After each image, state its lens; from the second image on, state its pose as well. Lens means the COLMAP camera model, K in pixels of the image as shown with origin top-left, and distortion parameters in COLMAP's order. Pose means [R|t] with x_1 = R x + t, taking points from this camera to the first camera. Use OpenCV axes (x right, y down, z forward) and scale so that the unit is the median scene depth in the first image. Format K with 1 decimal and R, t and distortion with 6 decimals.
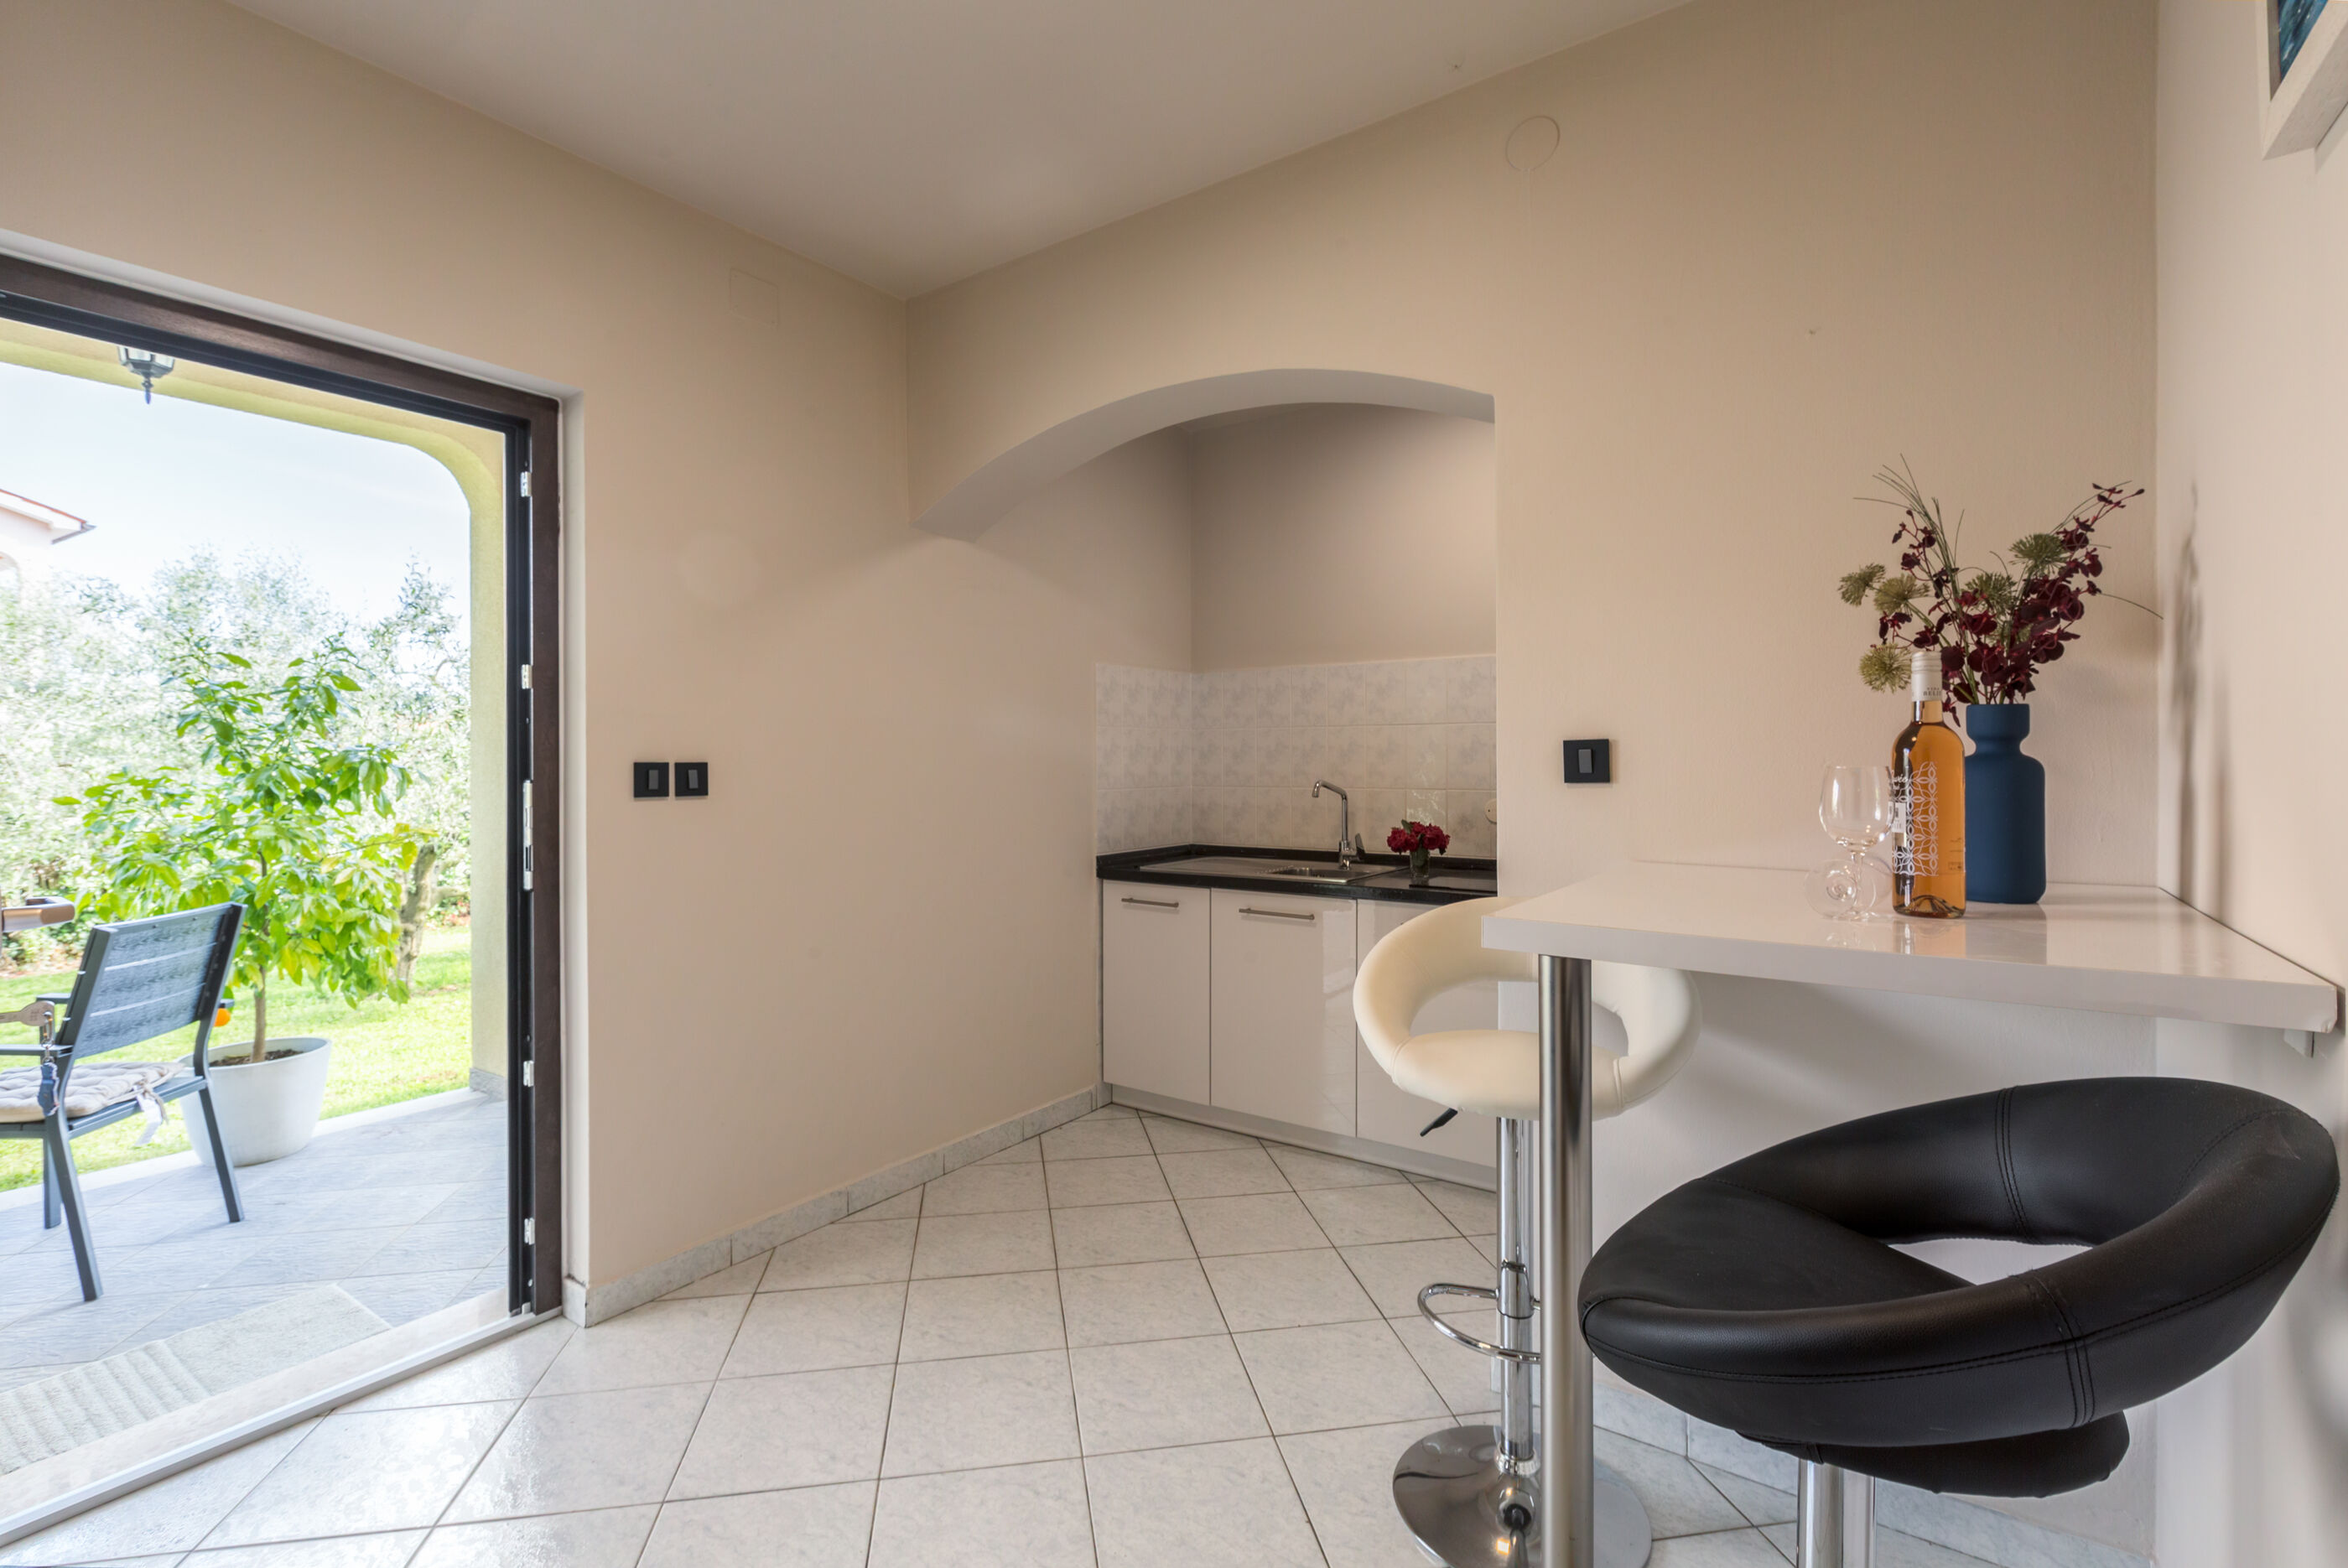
lens RADIAL K [[1063.7, 0, 1172.0], [0, 1063.7, 769.6], [0, 0, 1]] dist [-0.001266, -0.000249]
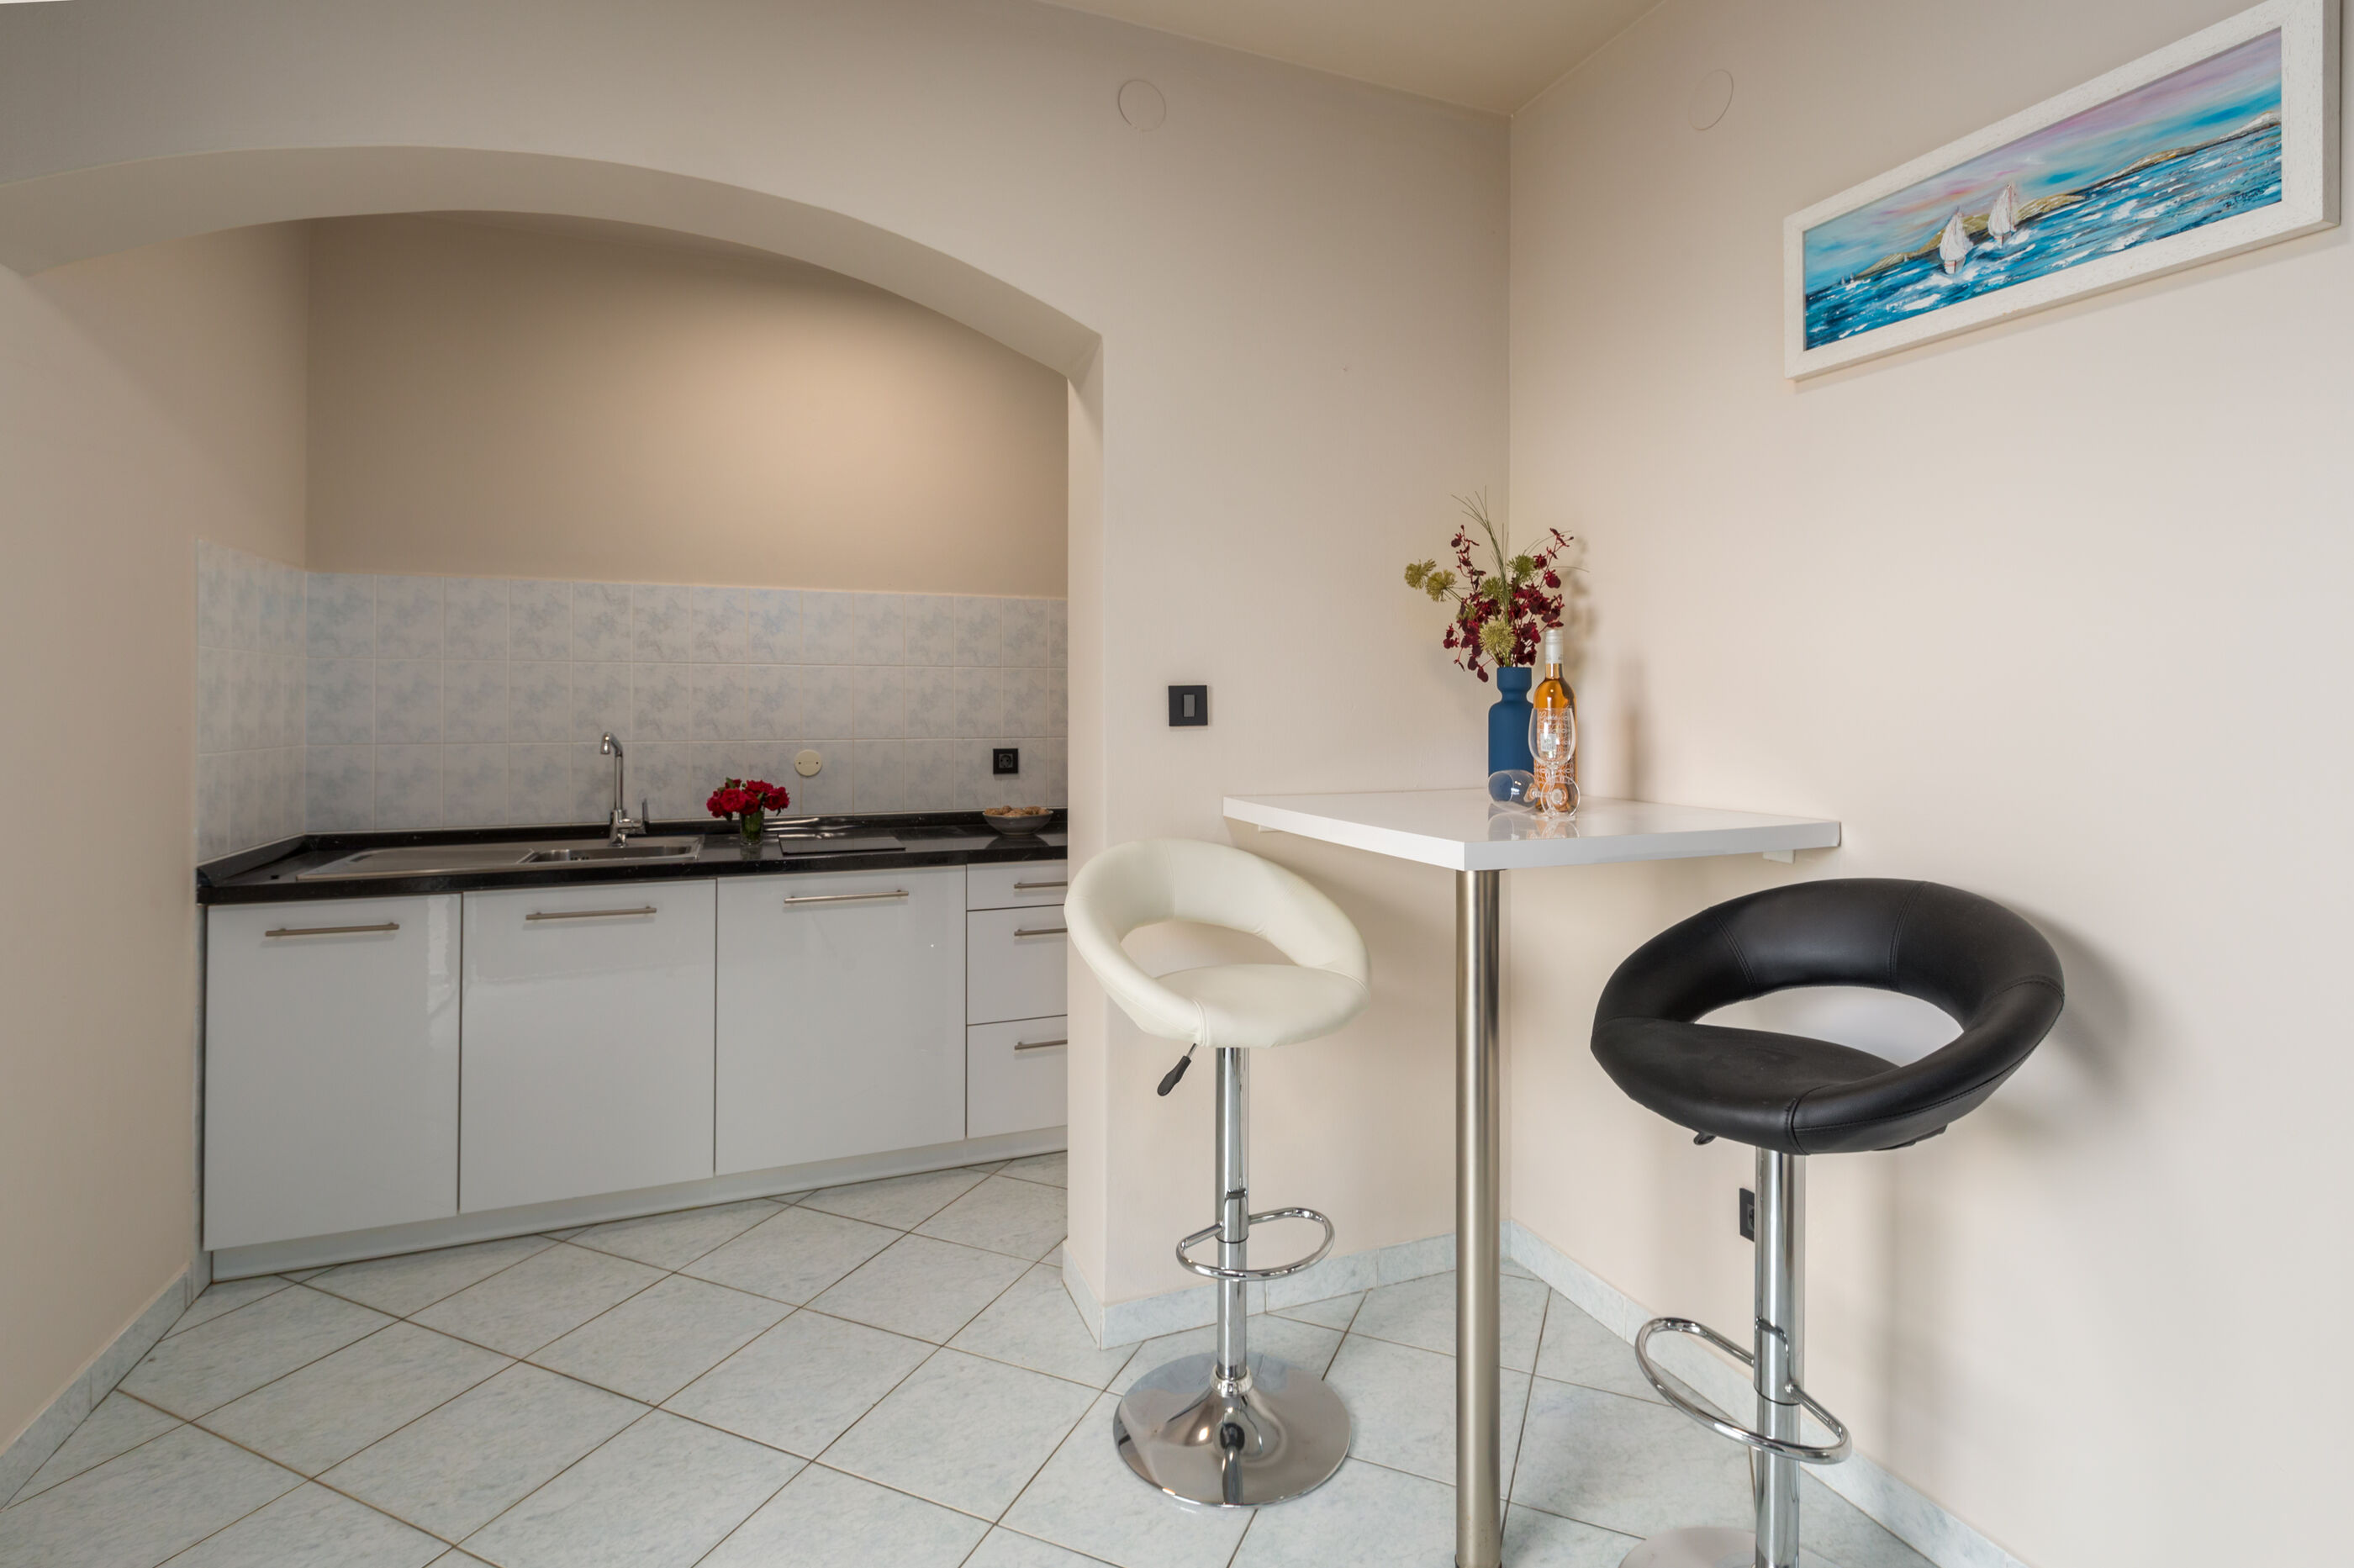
lens RADIAL K [[1098.9, 0, 1192.1], [0, 1098.9, 697.1], [0, 0, 1]] dist [0.000107, -0.001273]
pose [[0.541234, 0.011367, 0.840795, -0.302604], [0.006455, 0.999823, -0.017673, 0.001801], [-0.840848, 0.014993, 0.541064, 0.224610]]
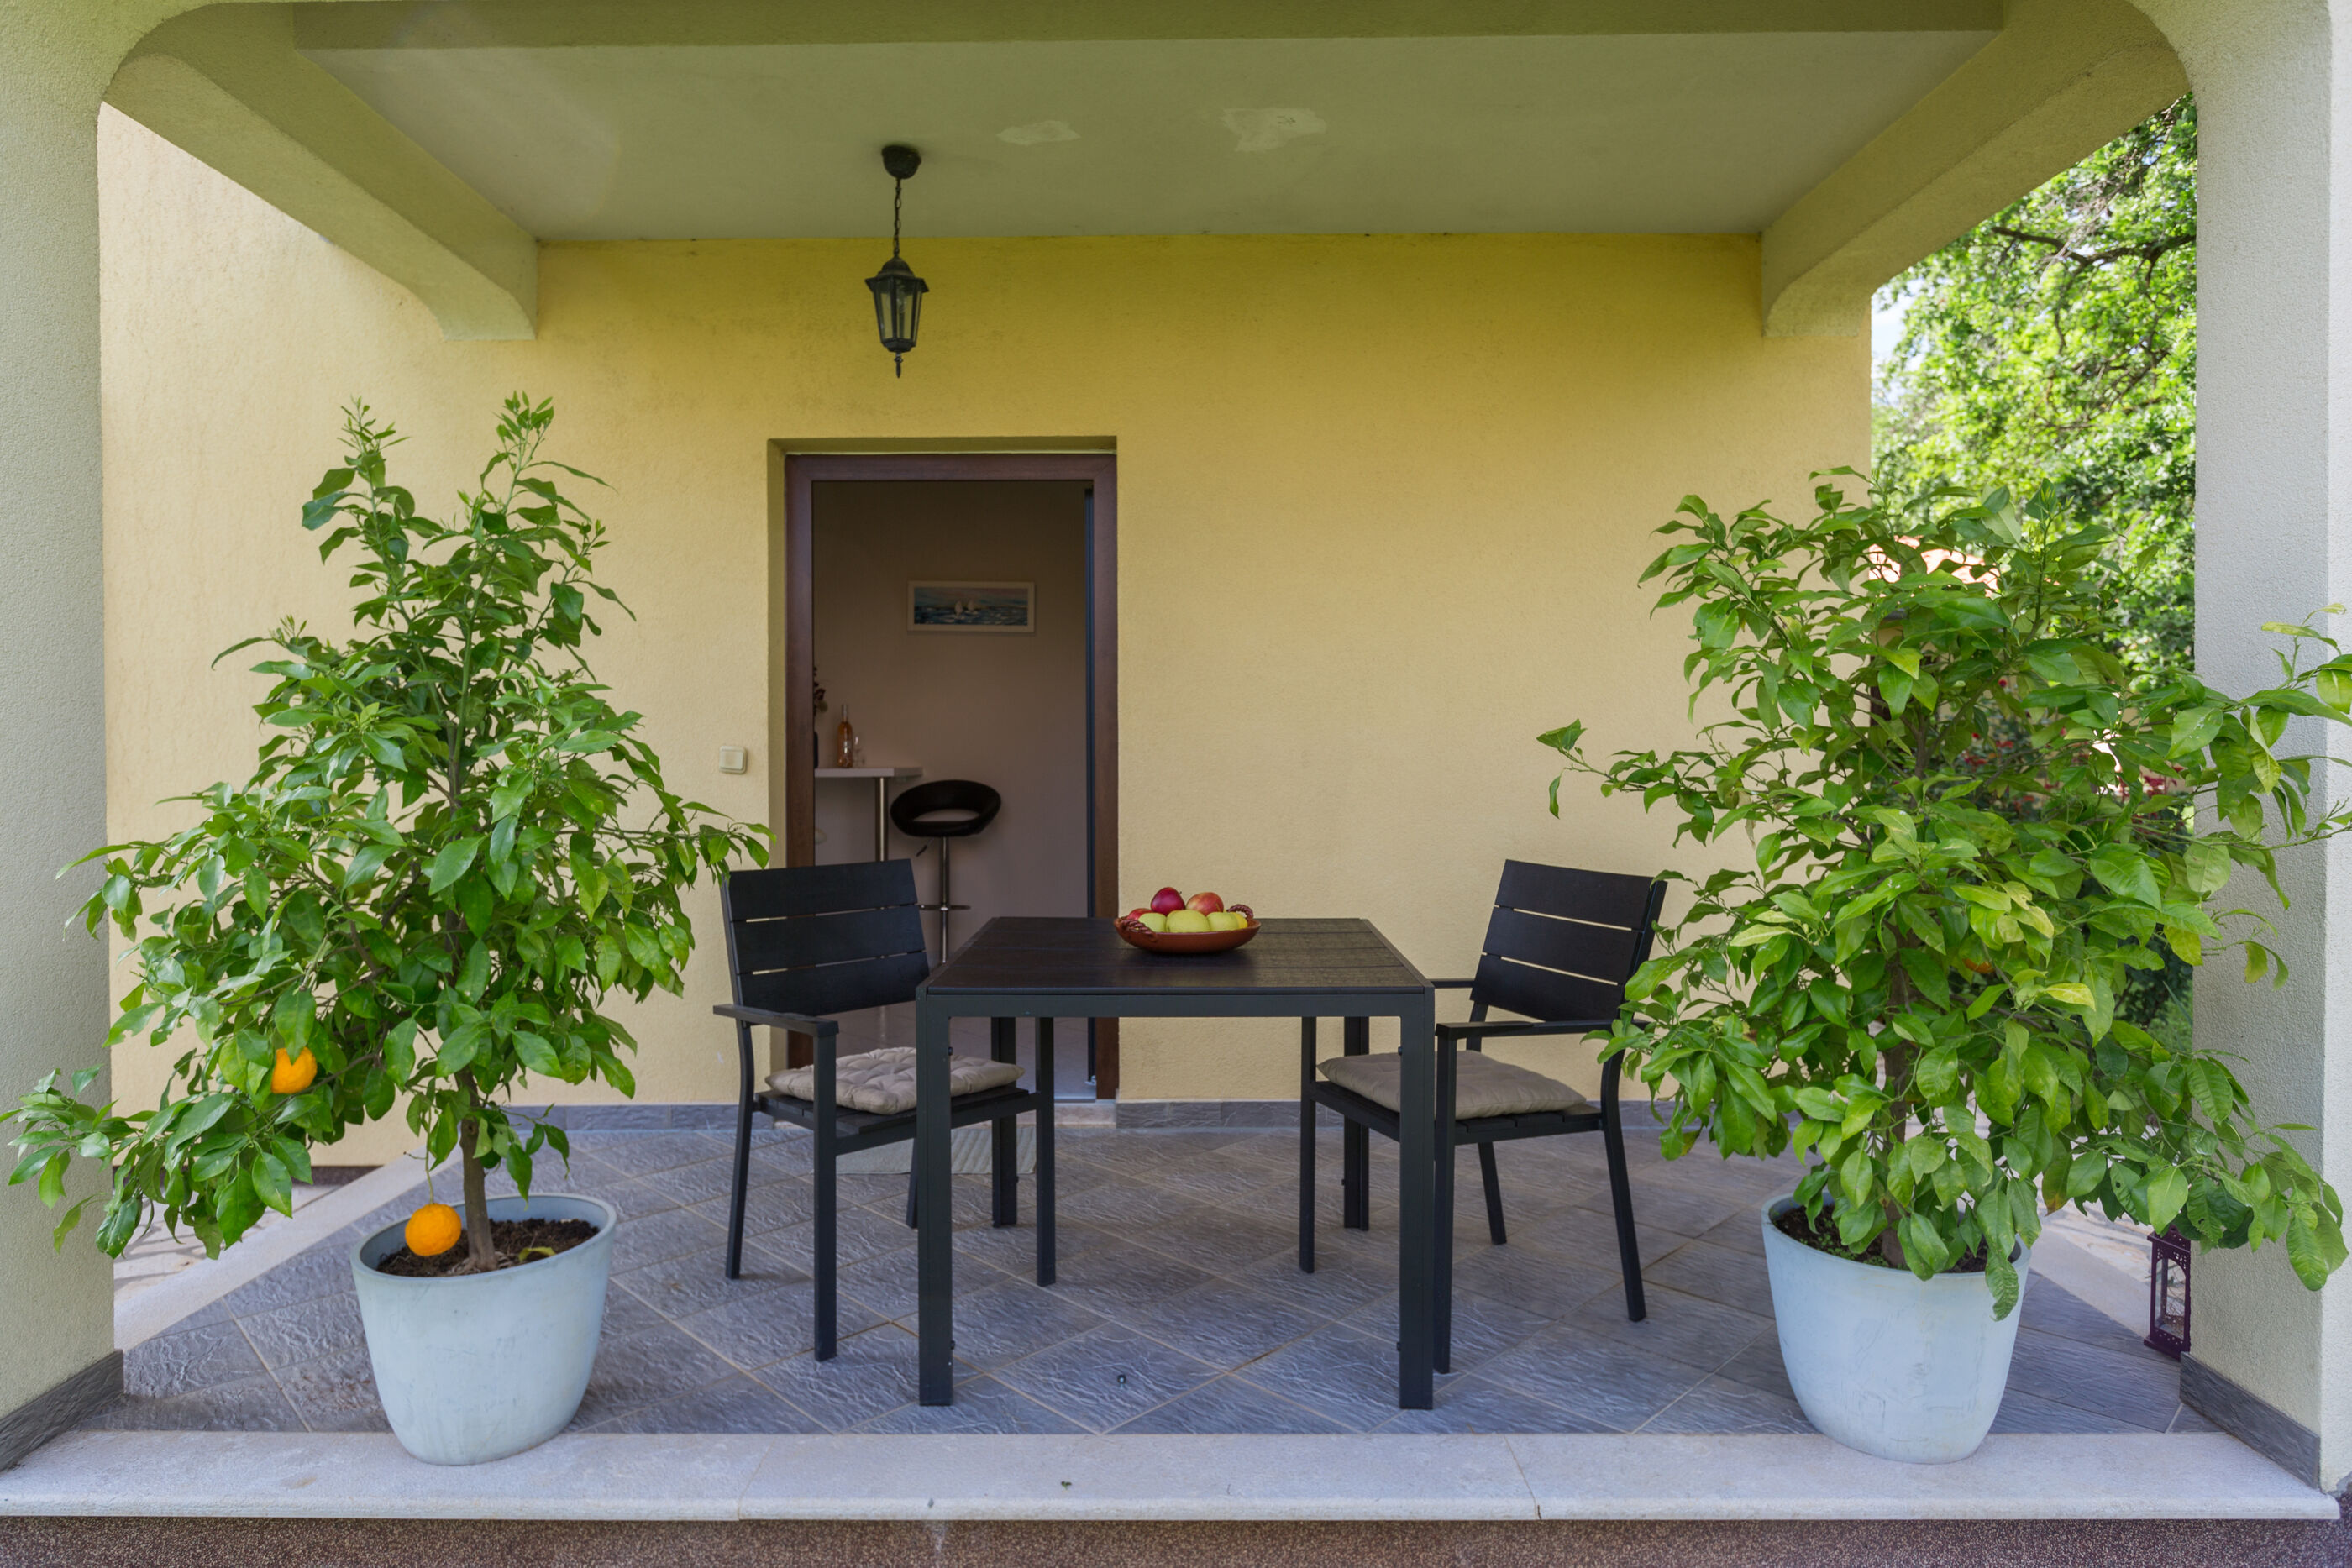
lens RADIAL K [[1322.7, 0, 1169.2], [0, 1322.7, 766.9], [0, 0, 1]] dist [-0.006184, 0.000827]
pose [[-0.567183, -0.000742, 0.823591, -1.579886], [0.012033, 0.999885, 0.009188, 0.037621], [-0.823504, 0.015122, -0.567109, 1.071191]]
